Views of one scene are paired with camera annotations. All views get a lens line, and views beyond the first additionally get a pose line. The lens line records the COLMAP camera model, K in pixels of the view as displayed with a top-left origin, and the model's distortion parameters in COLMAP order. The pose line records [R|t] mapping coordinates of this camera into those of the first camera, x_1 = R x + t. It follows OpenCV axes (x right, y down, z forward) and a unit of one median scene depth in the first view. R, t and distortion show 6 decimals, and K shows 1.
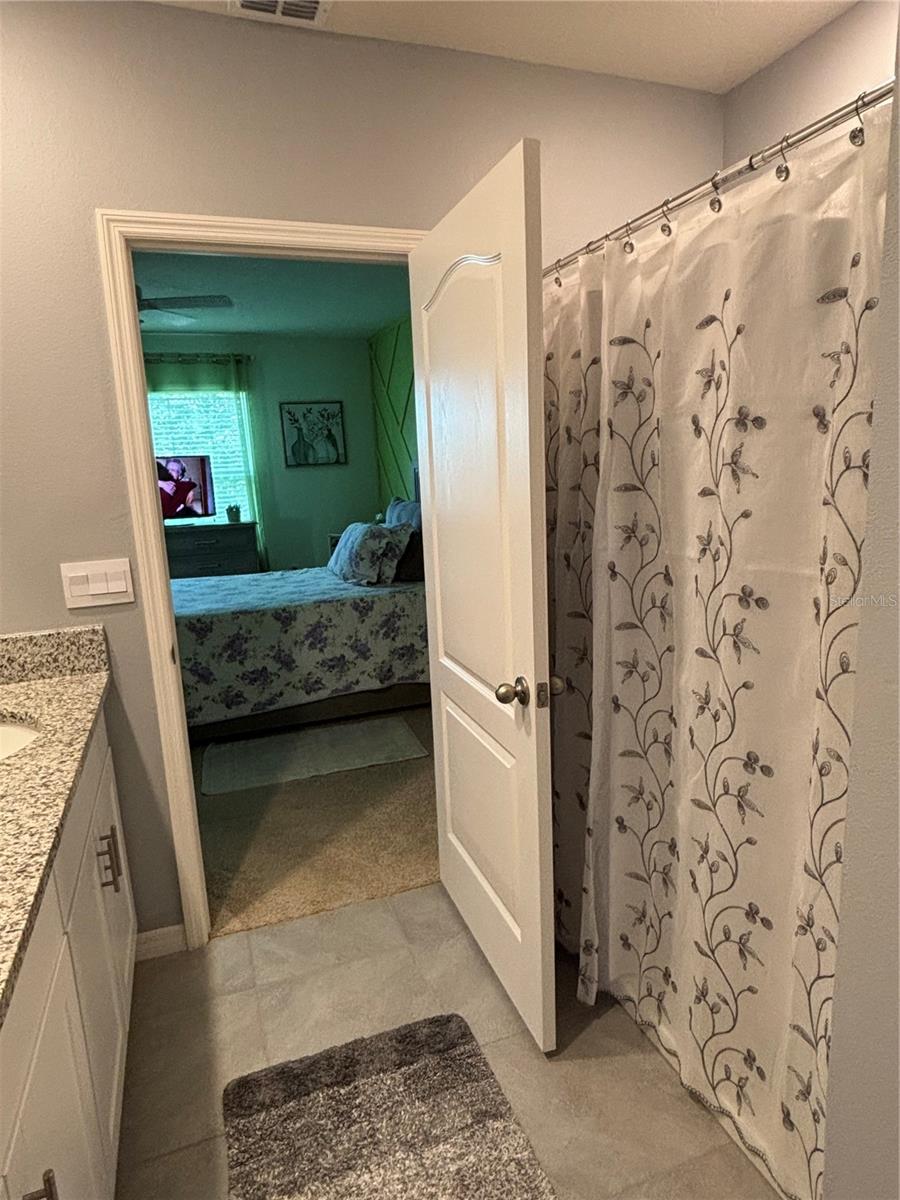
lens RADIAL K [[717.9, 0, 441.4], [0, 717.9, 605.7], [0, 0, 1]] dist [-0.000025, -0.000306]
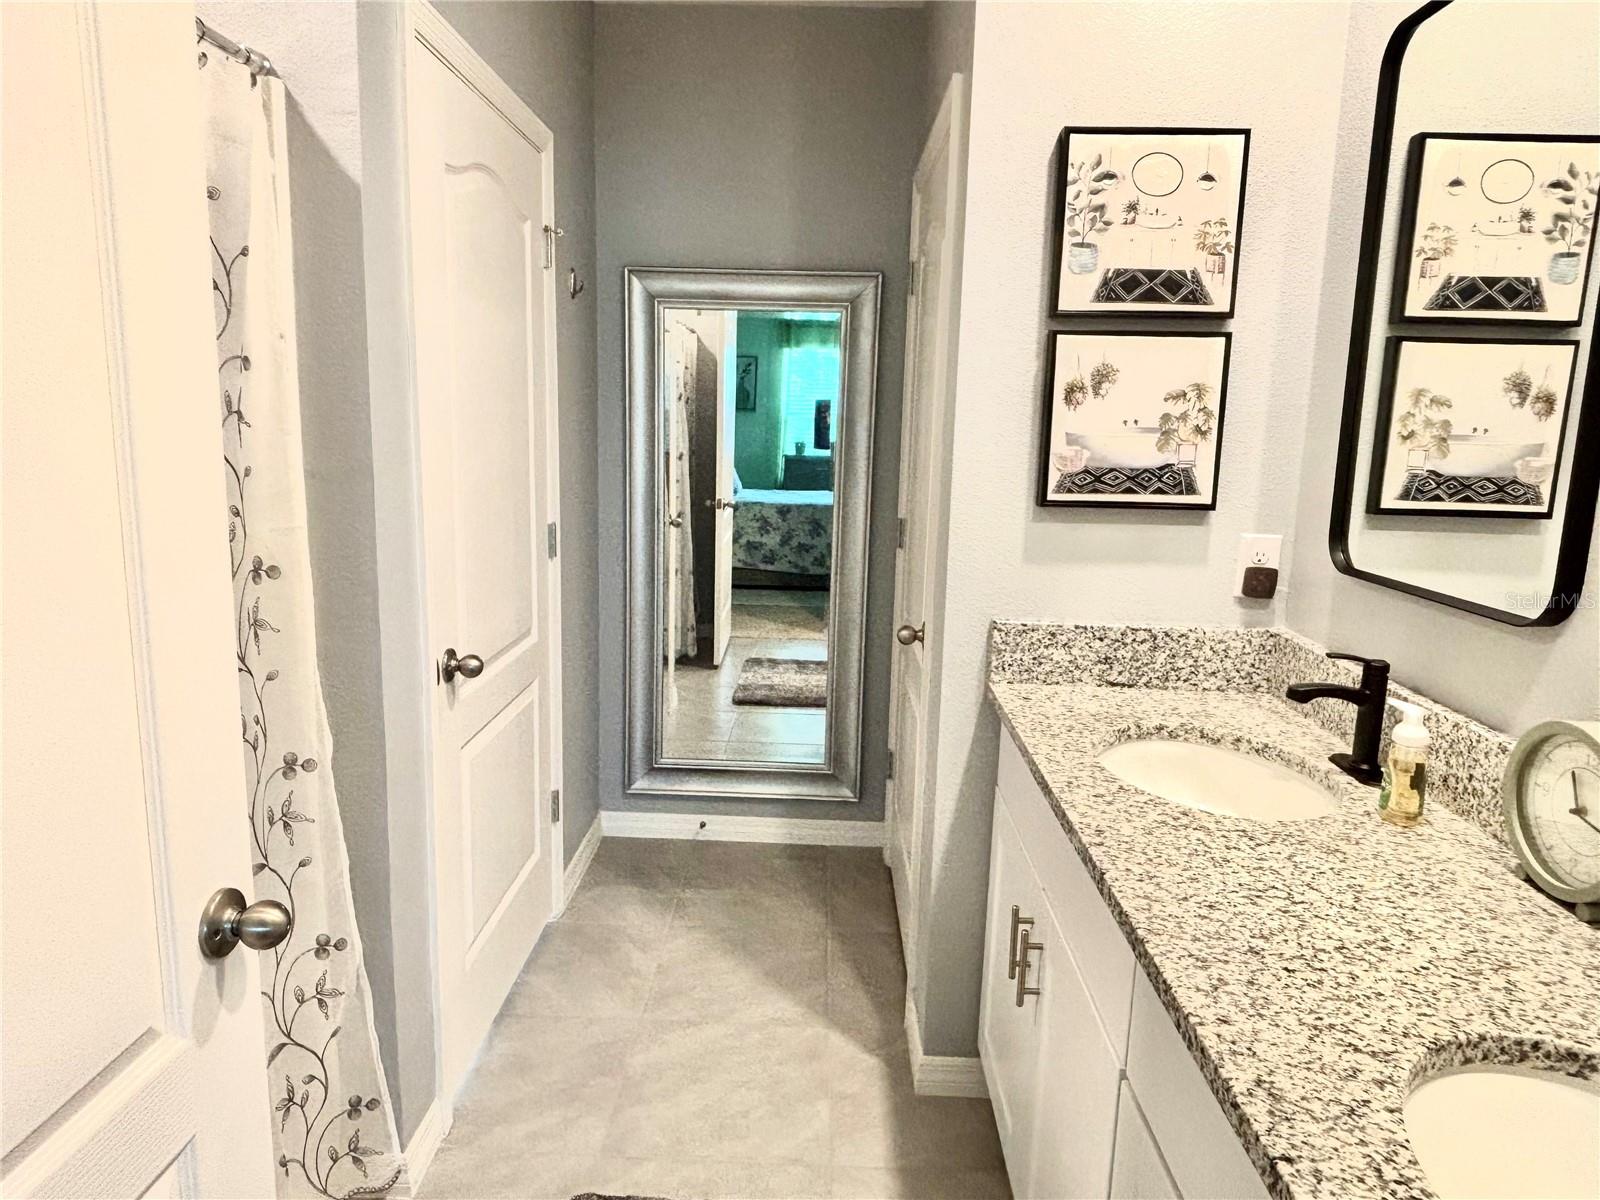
lens RADIAL K [[1011.0, 0, 791.4], [0, 1011.0, 593.6], [0, 0, 1]] dist [-0.006391, -0.000913]
pose [[-0.927610, -0.042922, 0.371075, -0.538343], [0.093011, 0.935552, 0.340723, -0.307772], [-0.361784, 0.350572, -0.863835, 1.689326]]
